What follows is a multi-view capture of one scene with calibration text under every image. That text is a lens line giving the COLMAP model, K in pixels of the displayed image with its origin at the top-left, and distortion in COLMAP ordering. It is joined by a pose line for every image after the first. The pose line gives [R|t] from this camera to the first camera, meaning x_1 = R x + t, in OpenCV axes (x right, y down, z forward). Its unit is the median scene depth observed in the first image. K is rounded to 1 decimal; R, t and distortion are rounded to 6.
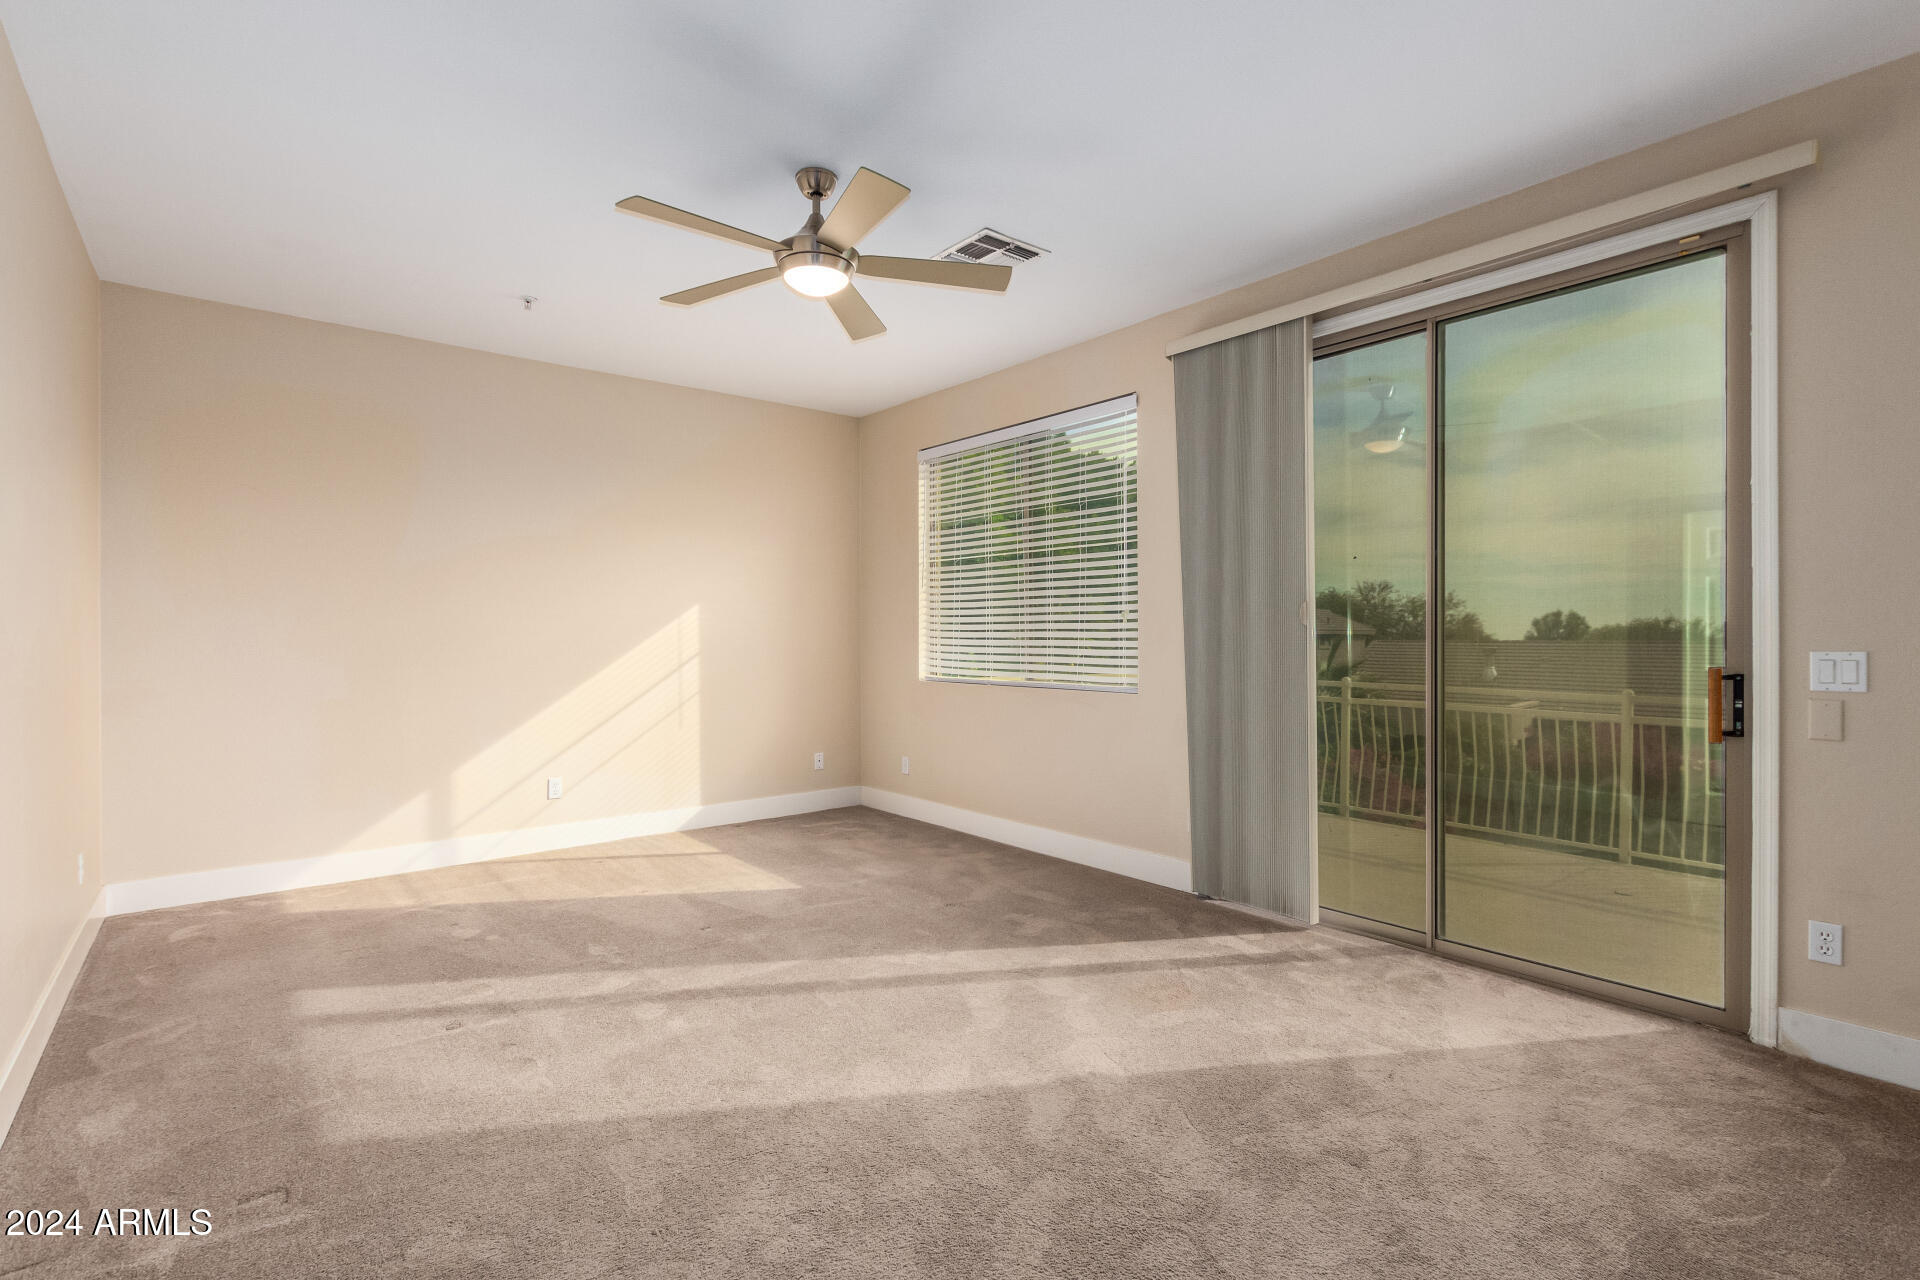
lens RADIAL K [[882.5, 0, 958.4], [0, 882.5, 644.7], [0, 0, 1]] dist [0.002556, -0.003493]
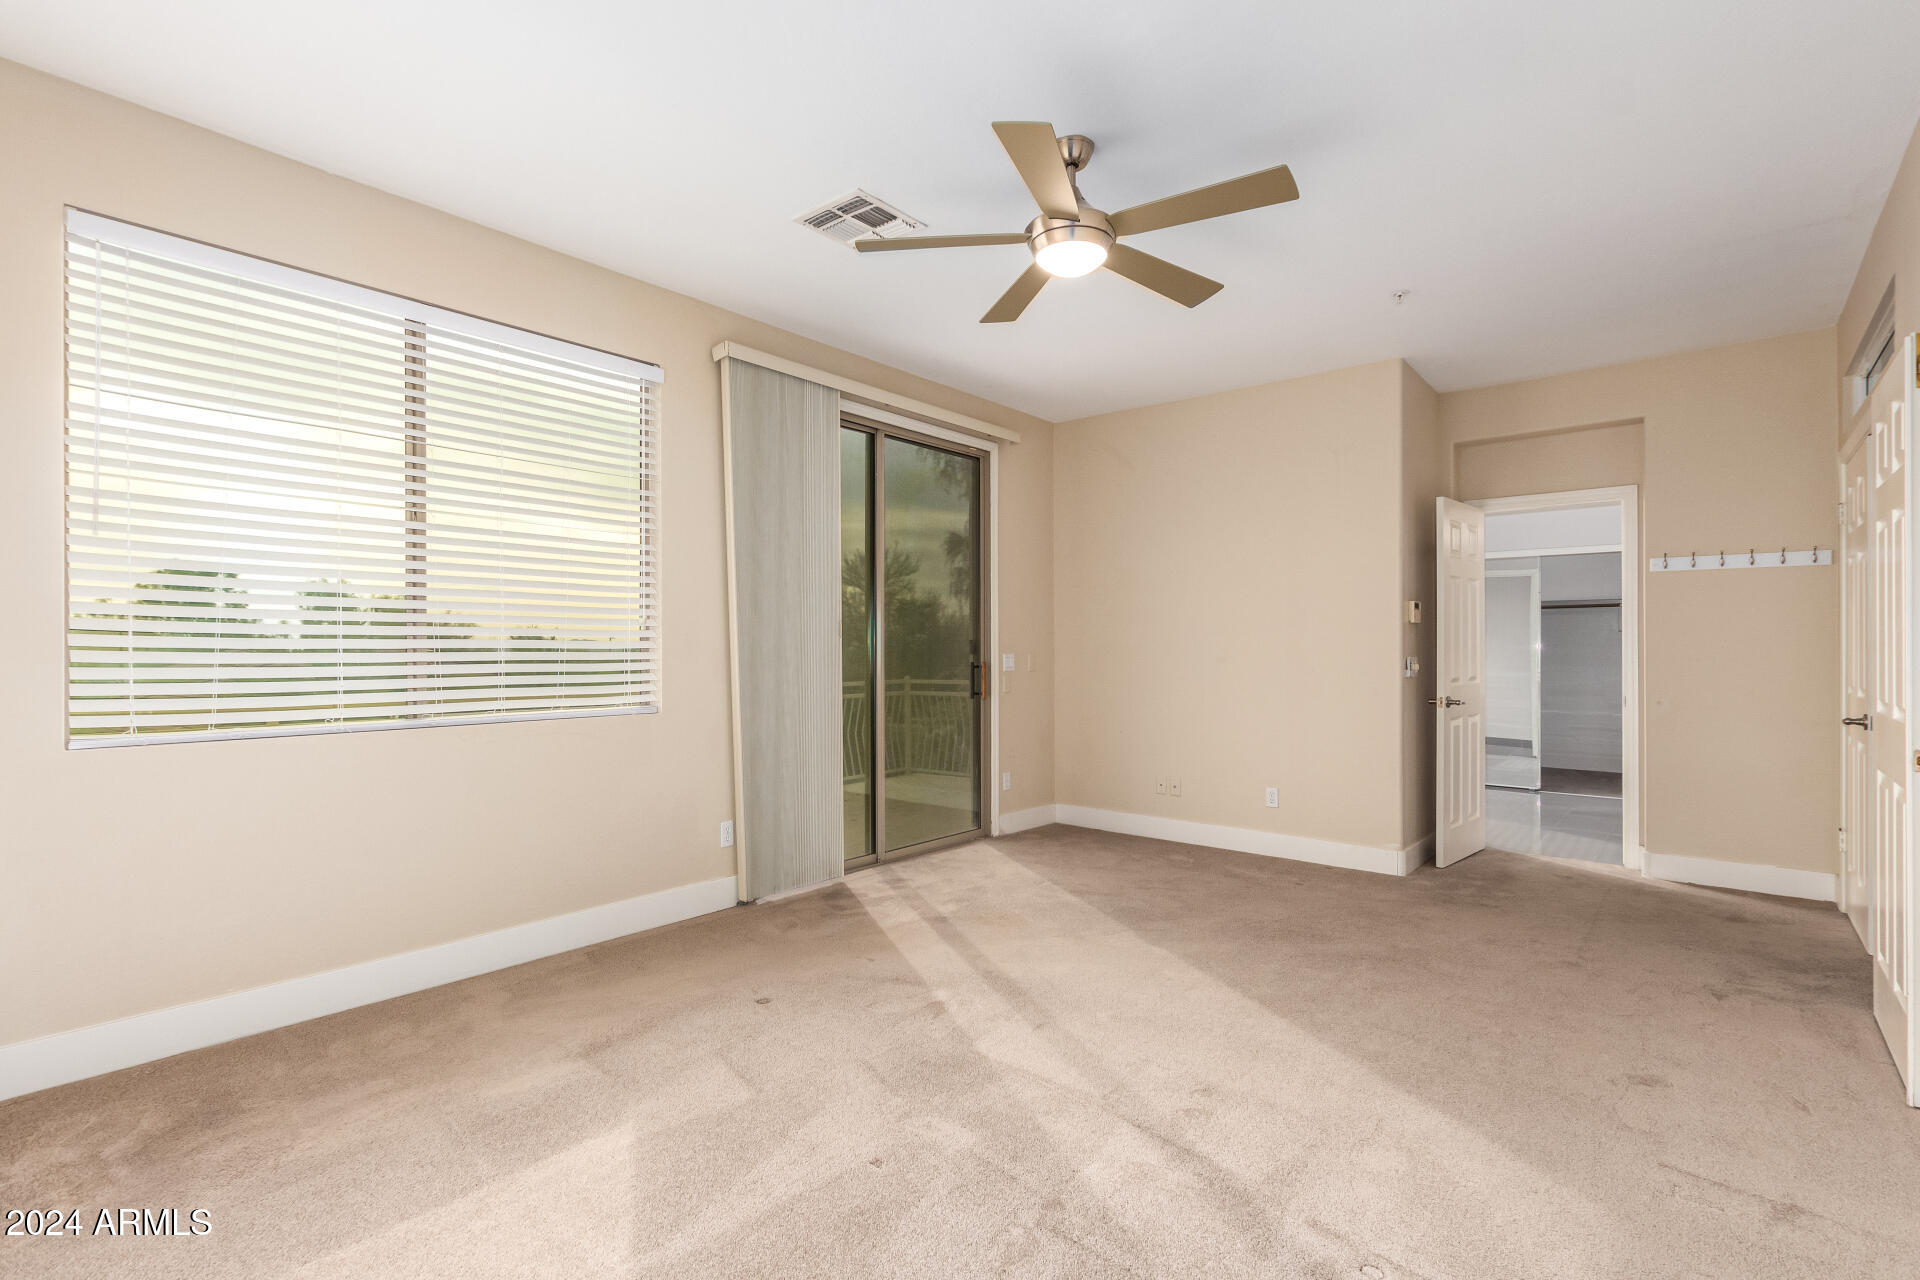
lens RADIAL K [[882.5, 0, 954.4], [0, 882.5, 642.6], [0, 0, 1]] dist [0.002556, -0.003493]
pose [[-0.179461, -0.002215, 0.983763, -0.940533], [0.003248, 0.999991, 0.002844, -0.020412], [-0.983760, 0.003706, -0.179452, 1.159122]]
